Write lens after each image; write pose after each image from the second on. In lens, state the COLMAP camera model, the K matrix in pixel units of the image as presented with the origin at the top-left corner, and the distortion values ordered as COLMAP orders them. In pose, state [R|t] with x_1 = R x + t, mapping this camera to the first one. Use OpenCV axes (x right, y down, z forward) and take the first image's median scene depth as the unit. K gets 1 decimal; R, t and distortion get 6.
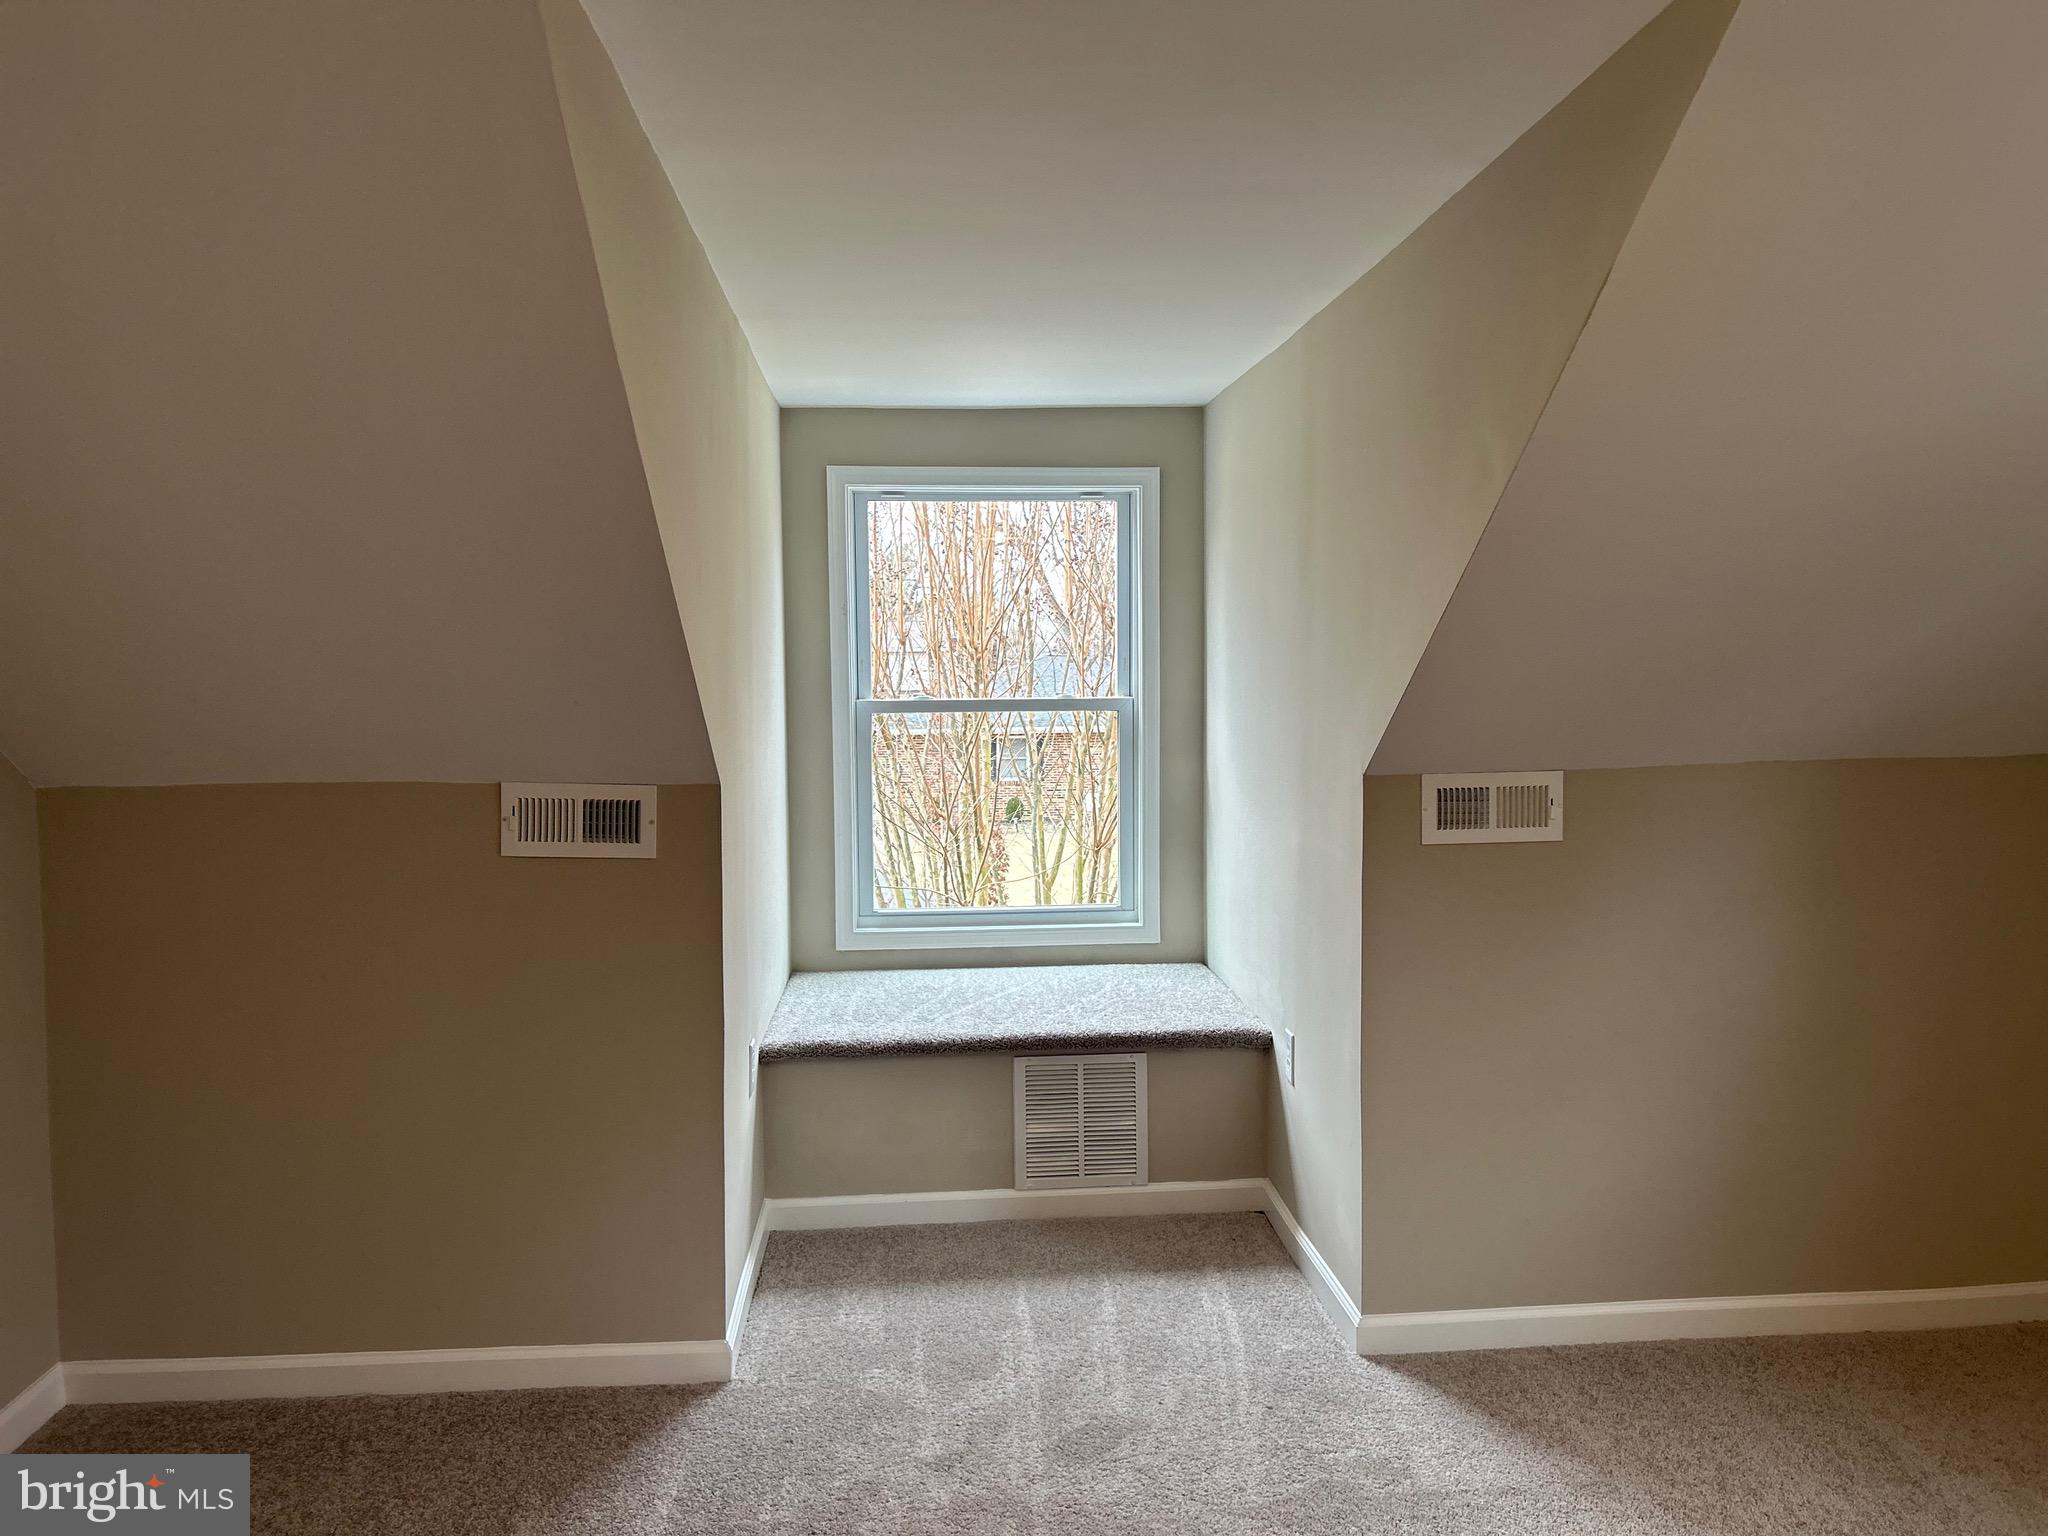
lens RADIAL K [[1529.9, 0, 1024.0], [0, 1529.9, 768.0], [0, 0, 1]] dist [0.009389, -0.004023]
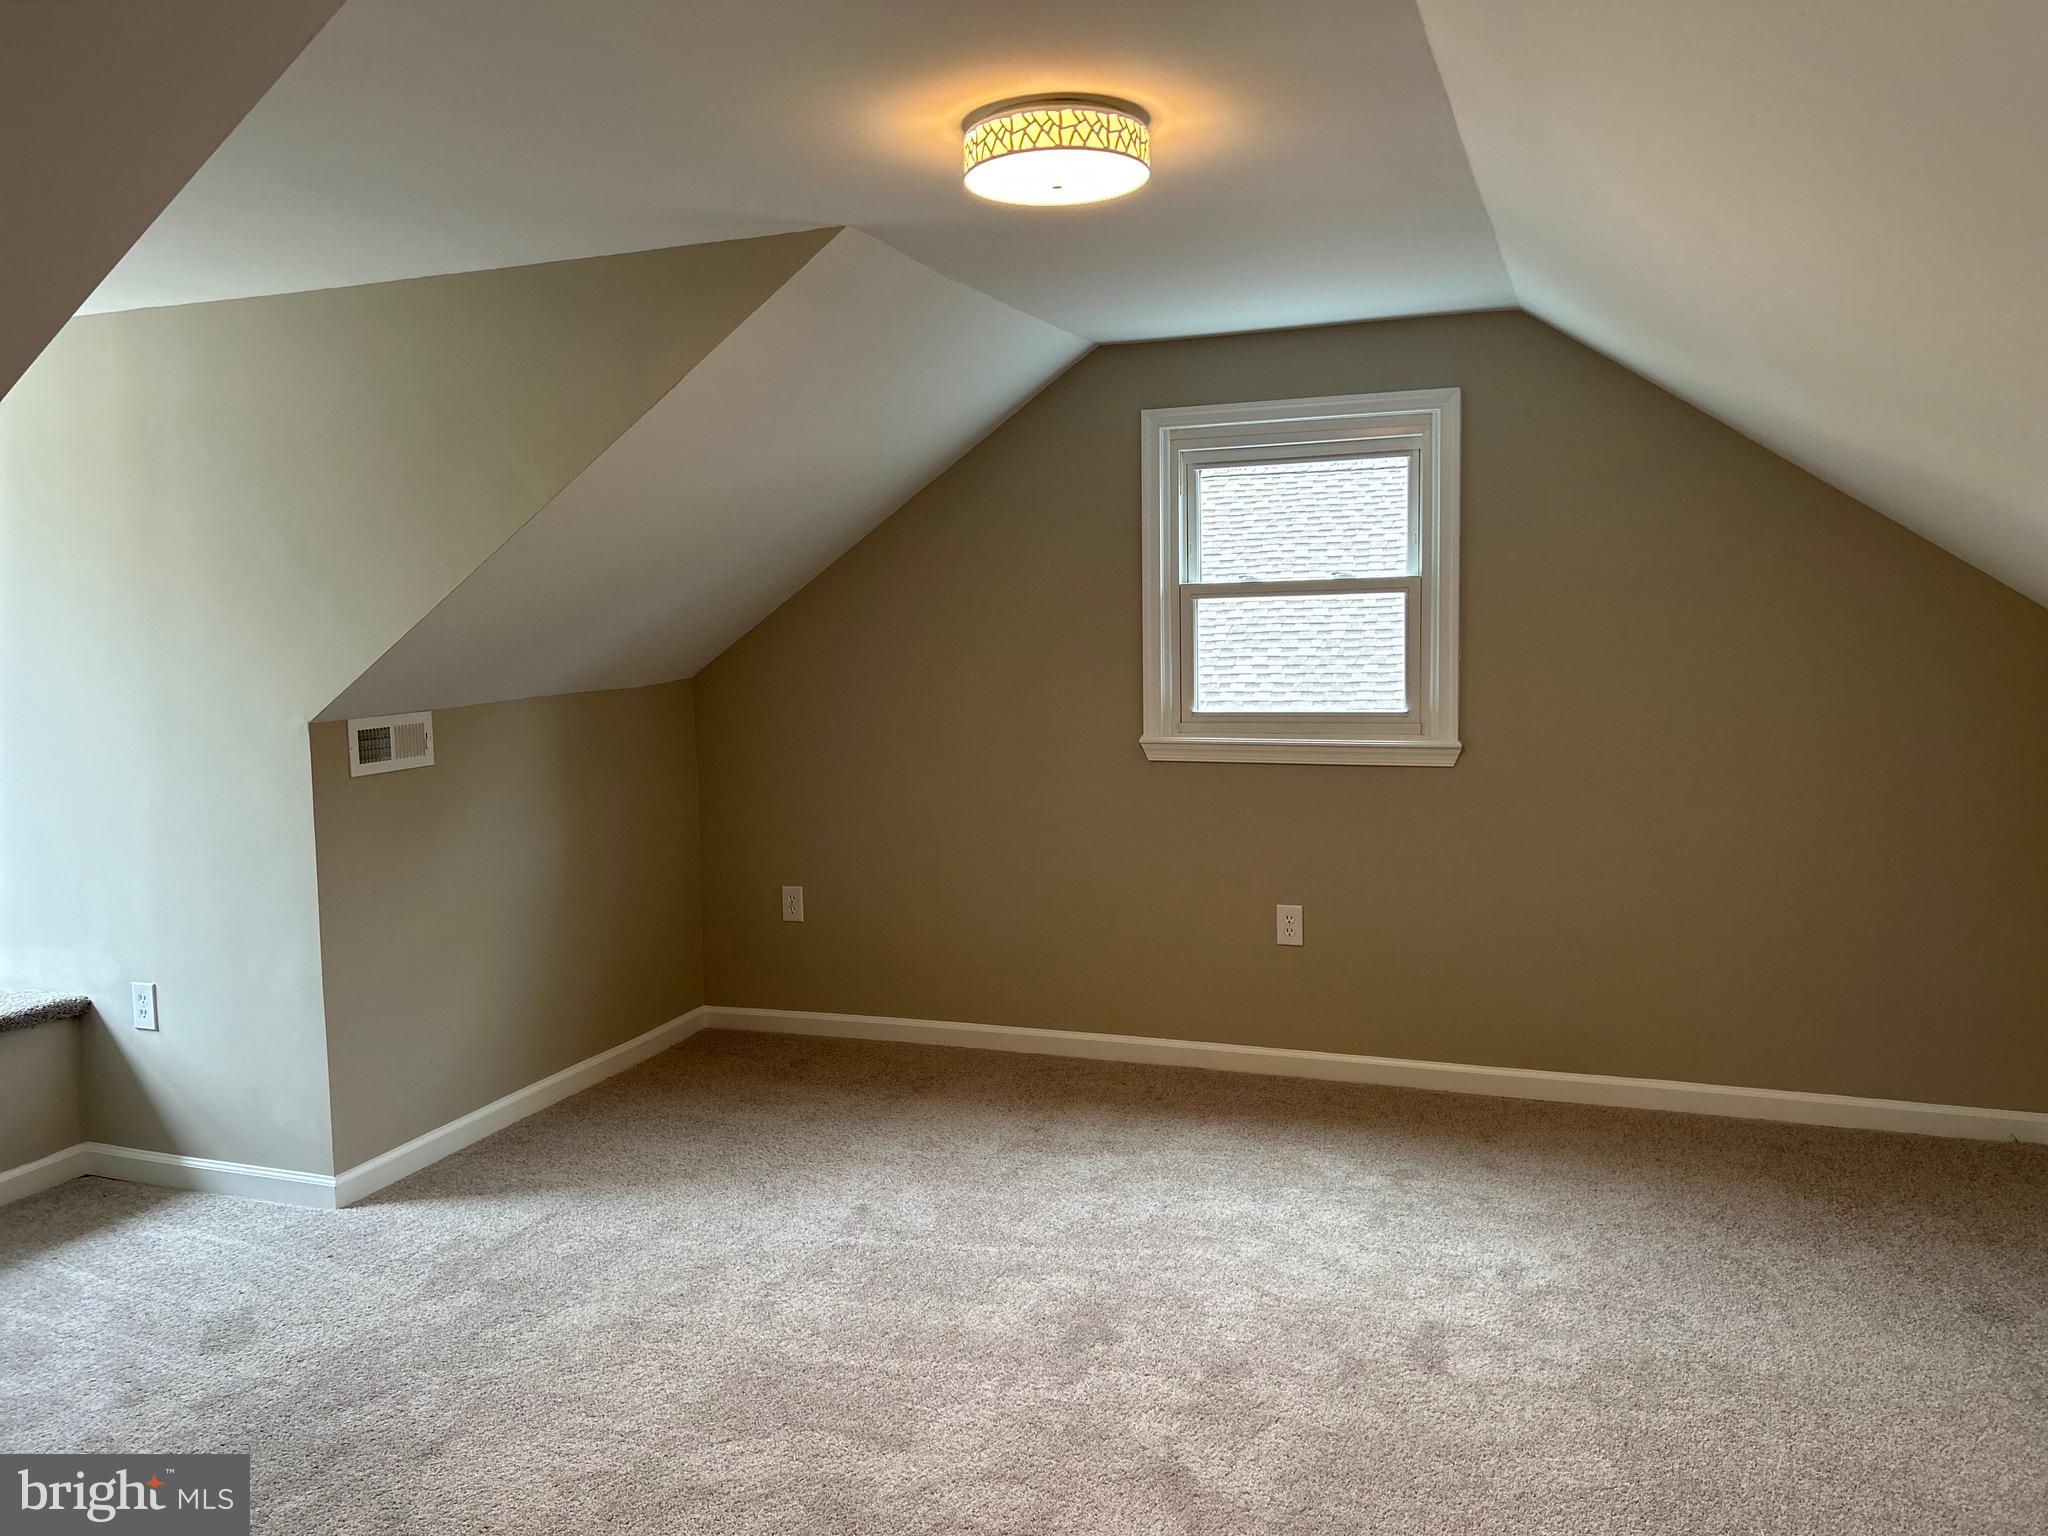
lens RADIAL K [[1529.9, 0, 1024.0], [0, 1529.9, 768.0], [0, 0, 1]] dist [0.009389, -0.004023]
pose [[0.423370, -0.089098, 0.901565, -0.614932], [0.077111, 0.995085, 0.062129, 0.007997], [-0.902669, 0.043217, 0.428159, -0.009164]]
